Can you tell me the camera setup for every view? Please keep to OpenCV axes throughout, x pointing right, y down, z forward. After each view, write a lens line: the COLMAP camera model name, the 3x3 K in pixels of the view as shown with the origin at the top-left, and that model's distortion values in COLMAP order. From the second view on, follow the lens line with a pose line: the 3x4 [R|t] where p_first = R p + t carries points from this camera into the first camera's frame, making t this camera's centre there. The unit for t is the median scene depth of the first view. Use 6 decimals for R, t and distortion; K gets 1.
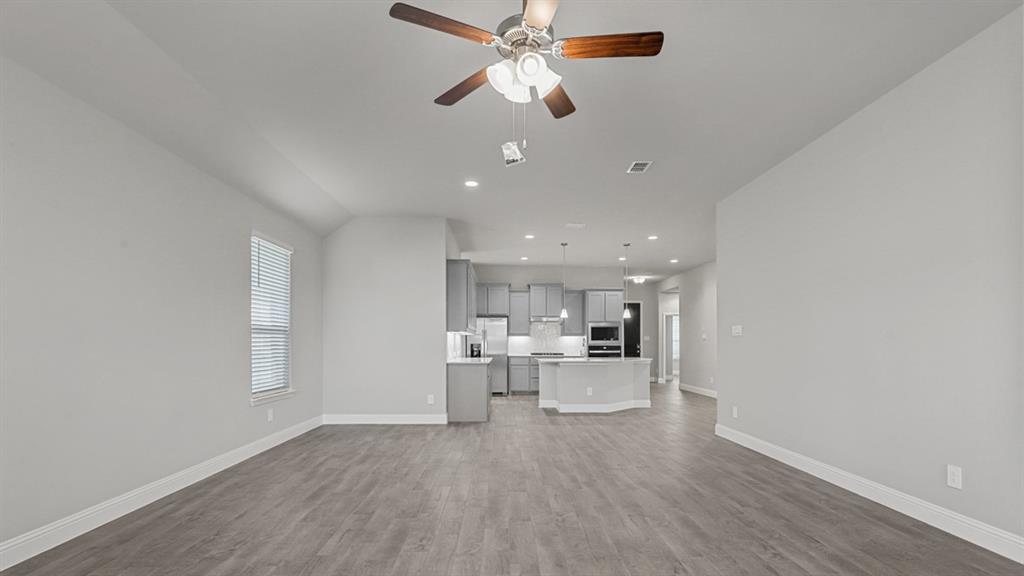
lens RADIAL K [[463.1, 0, 512.4], [0, 463.1, 340.3], [0, 0, 1]] dist [0.000940, -0.000041]
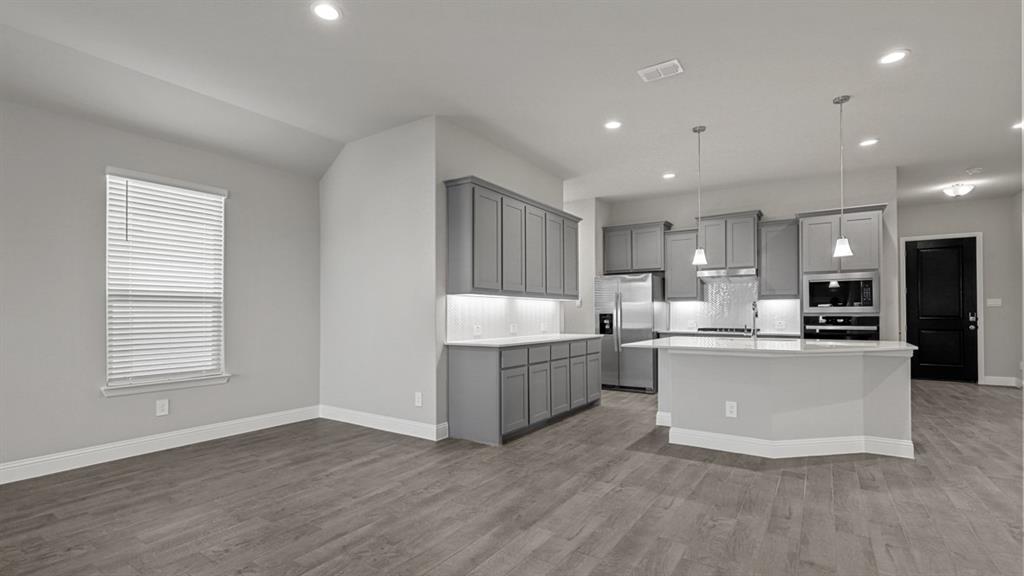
lens RADIAL K [[462.1, 0, 513.4], [0, 462.1, 309.8], [0, 0, 1]] dist [0.001606, 0.000385]
pose [[0.818952, -0.007818, -0.573809, 0.239533], [0.007416, 0.999968, -0.003039, 0.003539], [0.573814, -0.001766, 0.818984, 0.425112]]
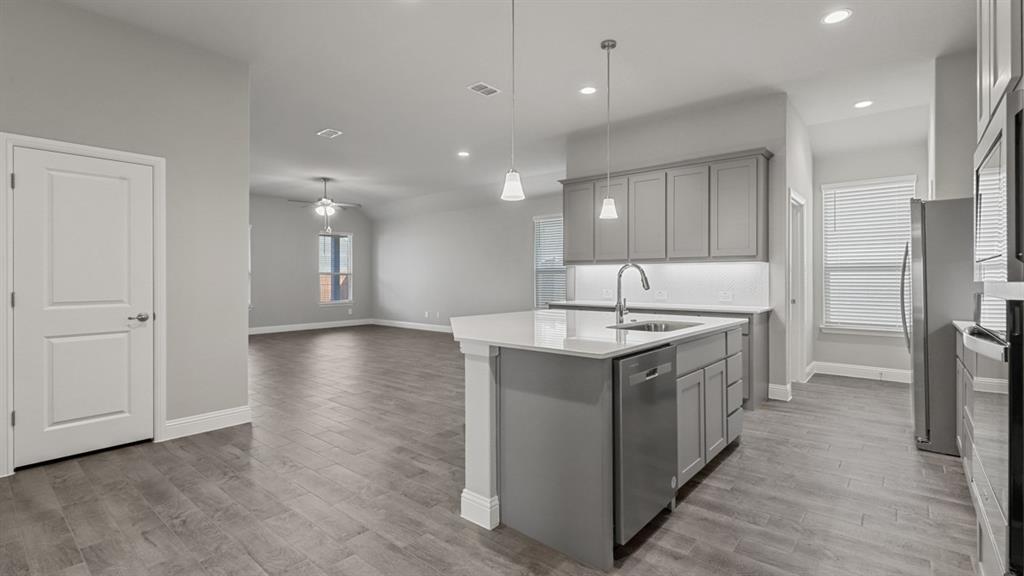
lens RADIAL K [[460.4, 0, 510.9], [0, 460.4, 273.5], [0, 0, 1]] dist [-0.001371, -0.000184]
pose [[-0.660273, -0.008948, -0.750972, 0.479559], [0.005515, 0.999844, -0.016763, 0.006892], [0.751005, -0.015210, -0.660121, 1.192239]]
